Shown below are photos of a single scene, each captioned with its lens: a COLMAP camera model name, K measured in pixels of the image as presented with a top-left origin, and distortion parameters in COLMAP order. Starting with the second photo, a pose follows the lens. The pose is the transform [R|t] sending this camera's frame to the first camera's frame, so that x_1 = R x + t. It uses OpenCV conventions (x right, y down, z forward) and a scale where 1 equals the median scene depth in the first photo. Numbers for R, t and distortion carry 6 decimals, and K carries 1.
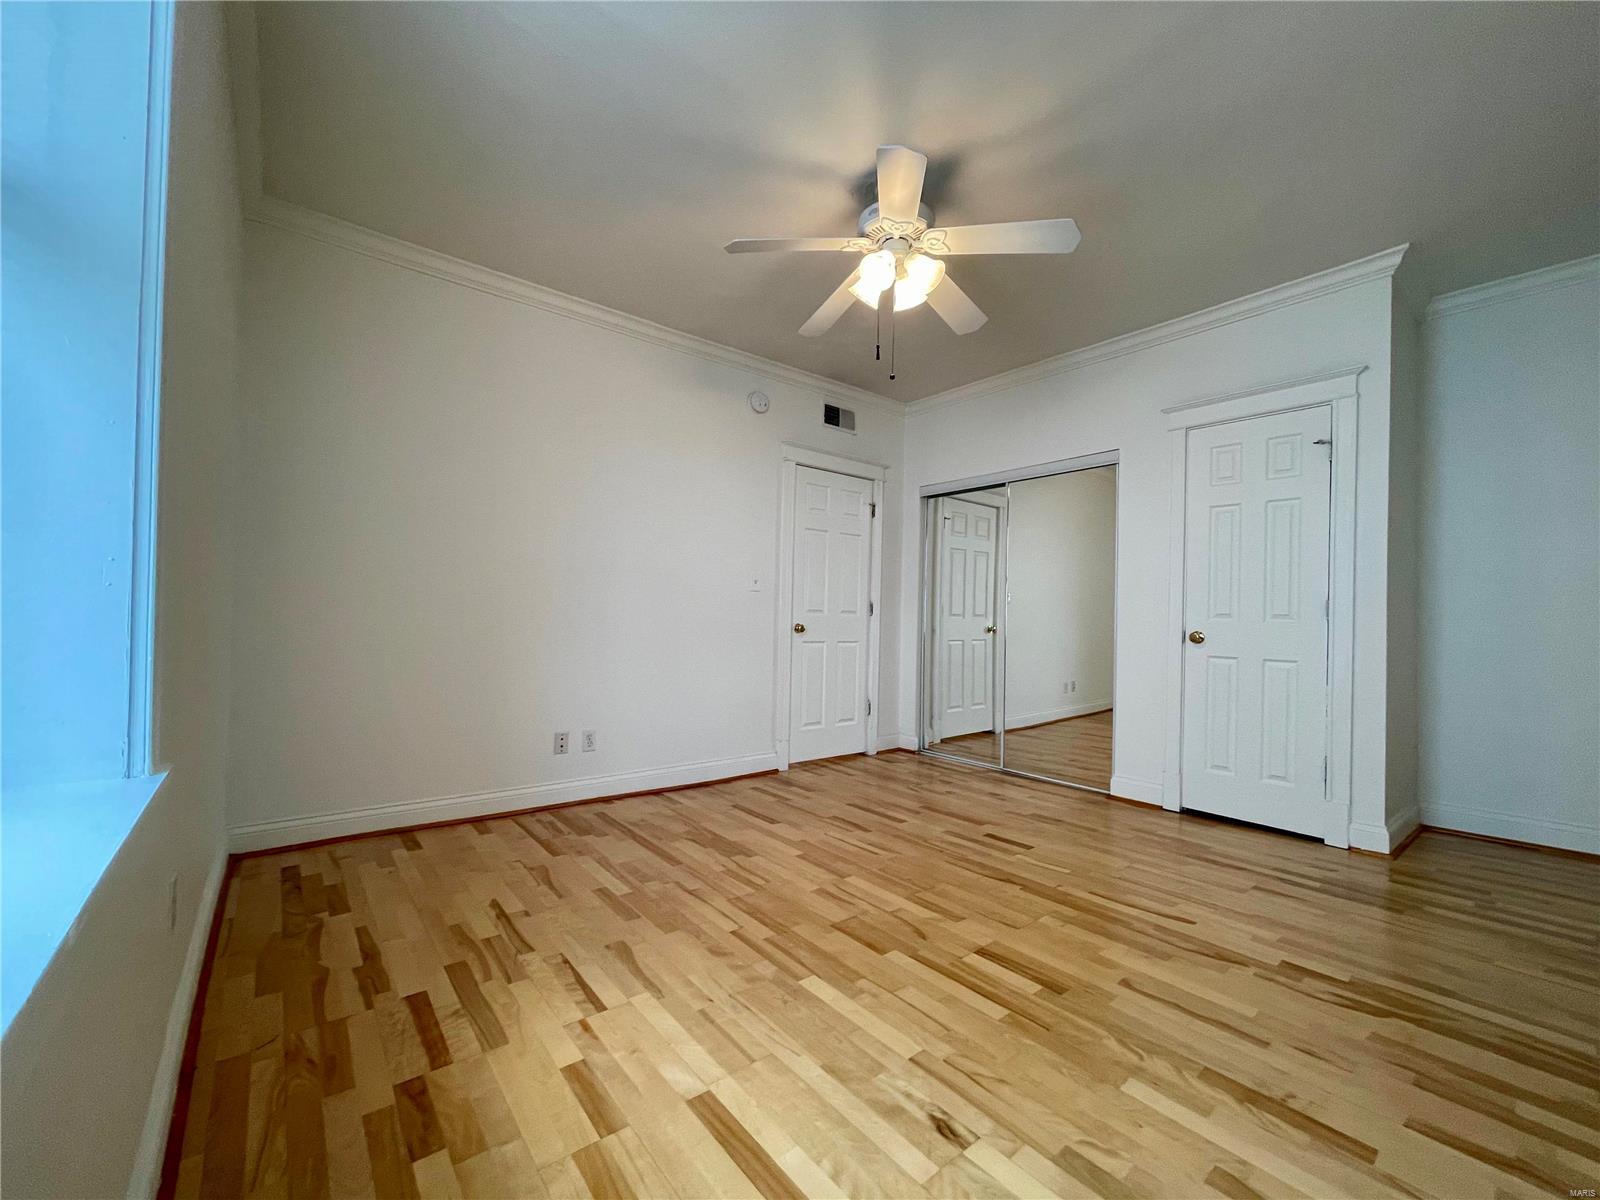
lens RADIAL K [[648.0, 0, 792.0], [0, 648.0, 606.6], [0, 0, 1]] dist [-0.000761, -0.000138]
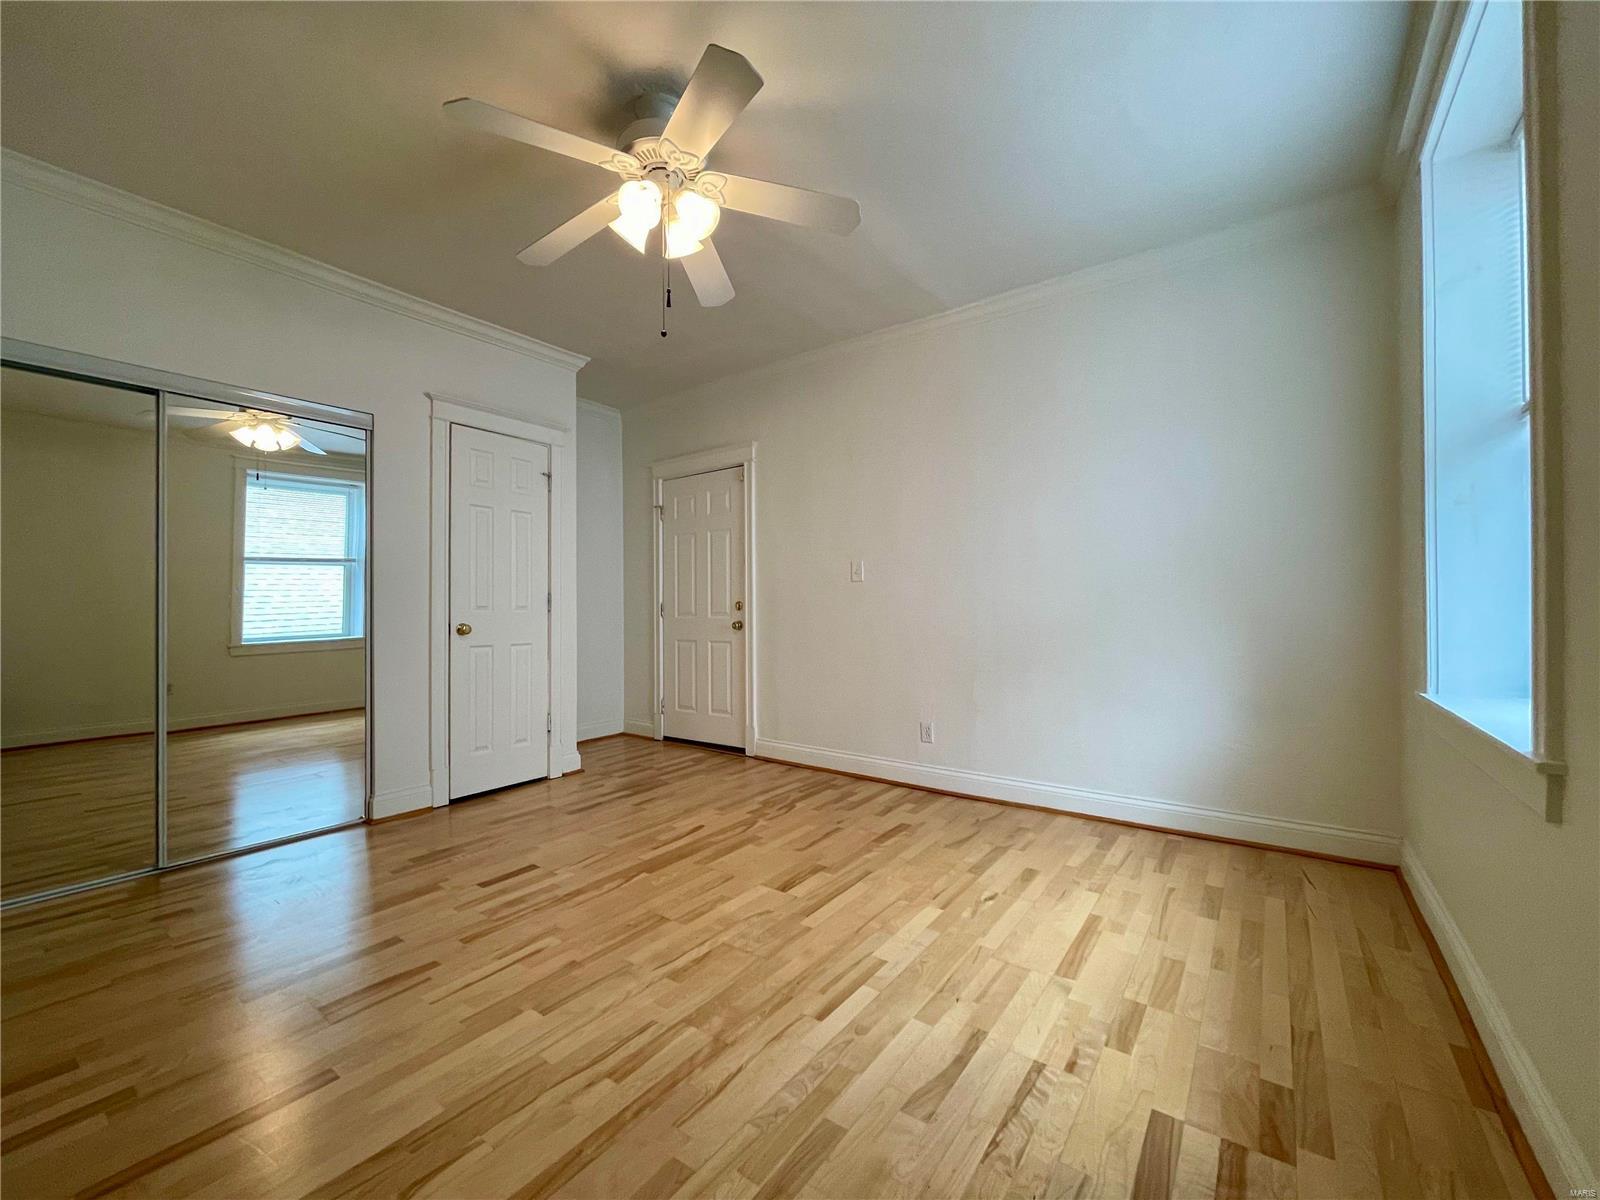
lens RADIAL K [[648.0, 0, 792.0], [0, 648.0, 606.6], [0, 0, 1]] dist [-0.000761, -0.000138]
pose [[-0.248966, -0.012890, 0.968426, -0.739498], [-0.009373, 0.999897, 0.010900, -0.007208], [-0.968467, -0.006363, -0.249061, 1.084287]]
